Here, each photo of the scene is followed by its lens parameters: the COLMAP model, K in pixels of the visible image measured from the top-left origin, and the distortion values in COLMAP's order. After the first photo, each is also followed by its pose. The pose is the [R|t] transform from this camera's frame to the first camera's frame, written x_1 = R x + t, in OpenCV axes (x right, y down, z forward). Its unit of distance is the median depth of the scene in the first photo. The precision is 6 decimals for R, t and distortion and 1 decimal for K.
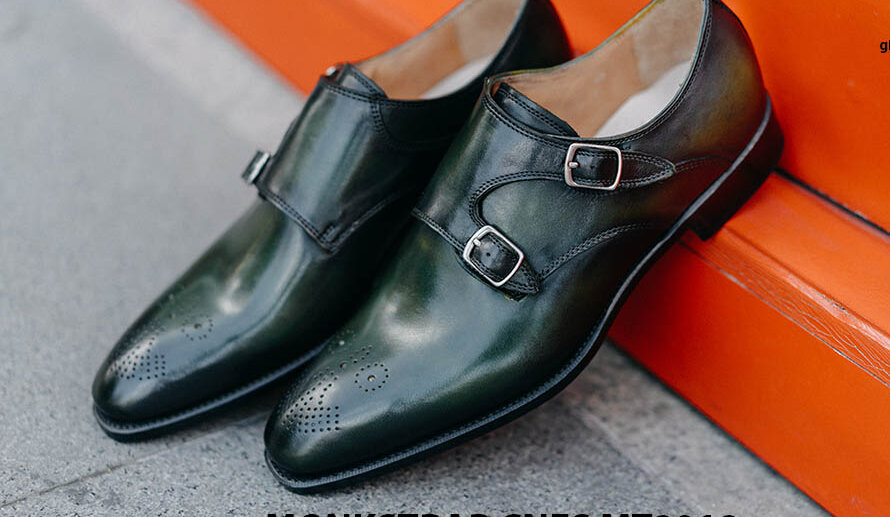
lens RADIAL K [[1497.3, 0, 442.6], [0, 1497.3, 257.8], [0, 0, 1]] dist [0.013927, 0.000000]
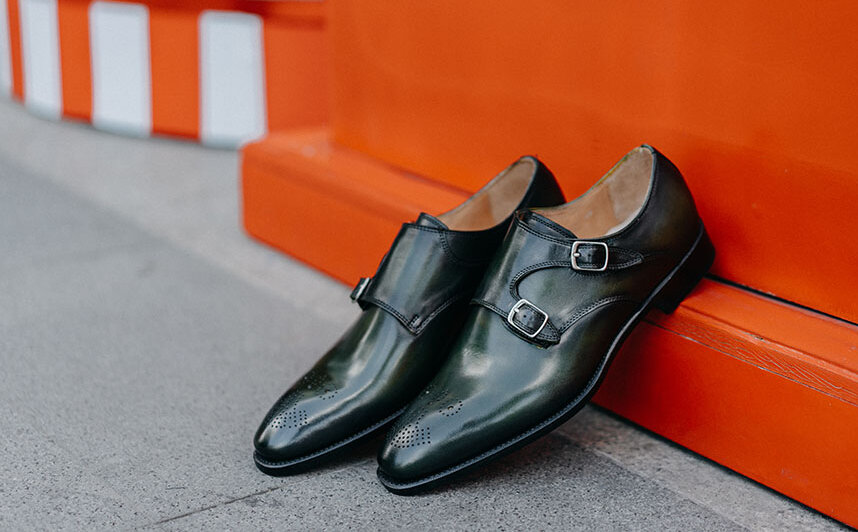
lens RADIAL K [[1388.1, 0, 430.6], [0, 1388.1, 266.2], [0, 0, 1]] dist [0.009203, 0.000000]
pose [[0.998833, -0.048145, 0.003865, -0.062625], [0.047726, 0.971495, -0.232204, 0.249747], [0.007425, 0.232118, 0.972659, -0.351268]]
